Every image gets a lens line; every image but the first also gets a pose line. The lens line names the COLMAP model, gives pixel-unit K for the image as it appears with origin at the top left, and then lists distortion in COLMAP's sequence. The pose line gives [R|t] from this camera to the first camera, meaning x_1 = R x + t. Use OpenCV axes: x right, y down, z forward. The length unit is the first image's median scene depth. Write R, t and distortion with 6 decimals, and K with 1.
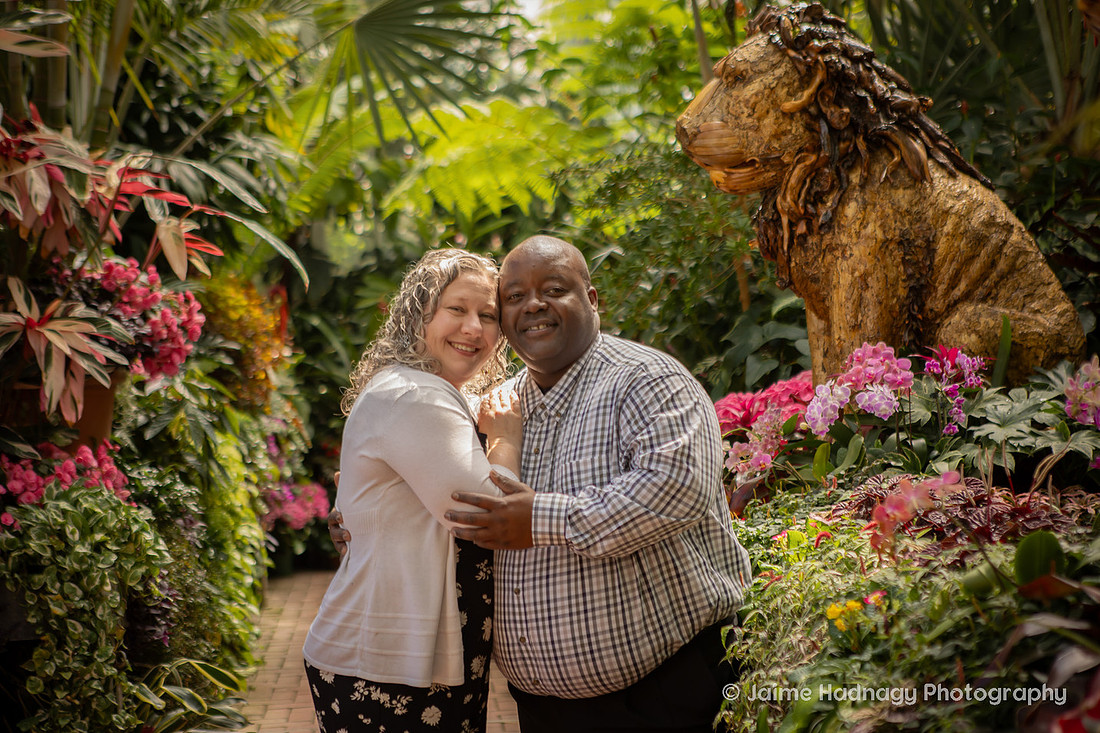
lens RADIAL K [[2104.8, 0, 550.0], [0, 2104.8, 366.5], [0, 0, 1]] dist [0.152645, 0.057570]
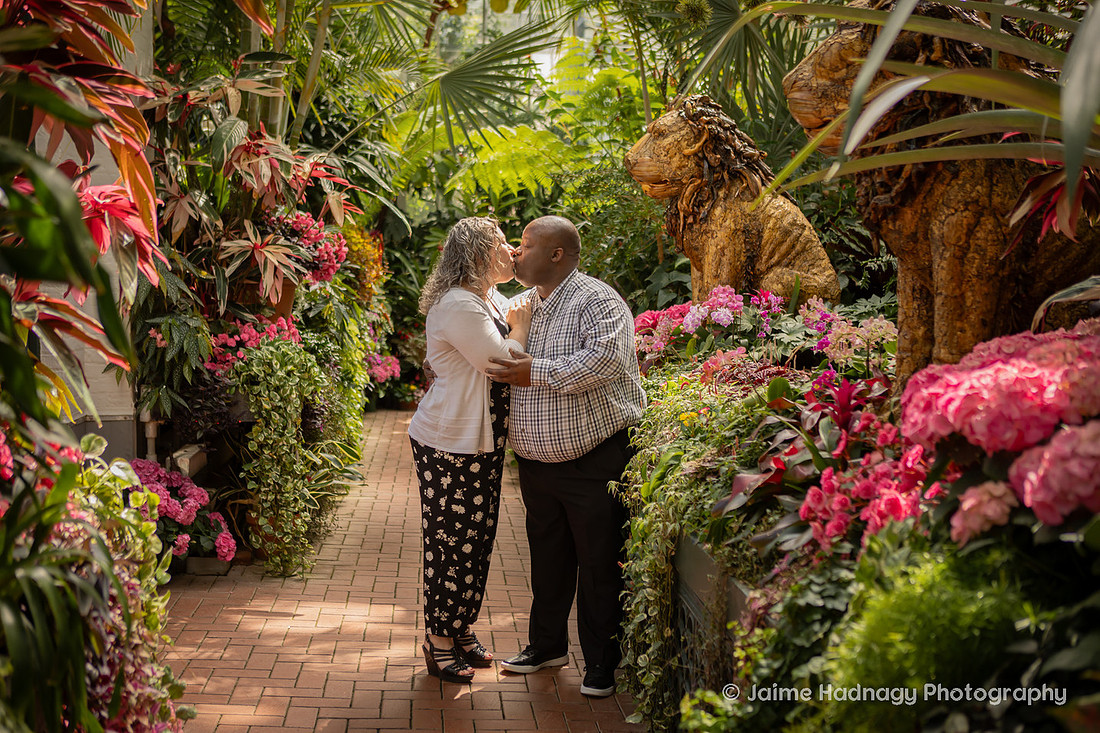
lens RADIAL K [[1470.2, 0, 550.0], [0, 1470.2, 366.5], [0, 0, 1]] dist [-0.000080, 0.003468]
pose [[0.998106, 0.060660, 0.010253, -0.005167], [-0.061079, 0.997012, 0.047282, 0.006751], [-0.007354, -0.047818, 0.998829, -0.238602]]
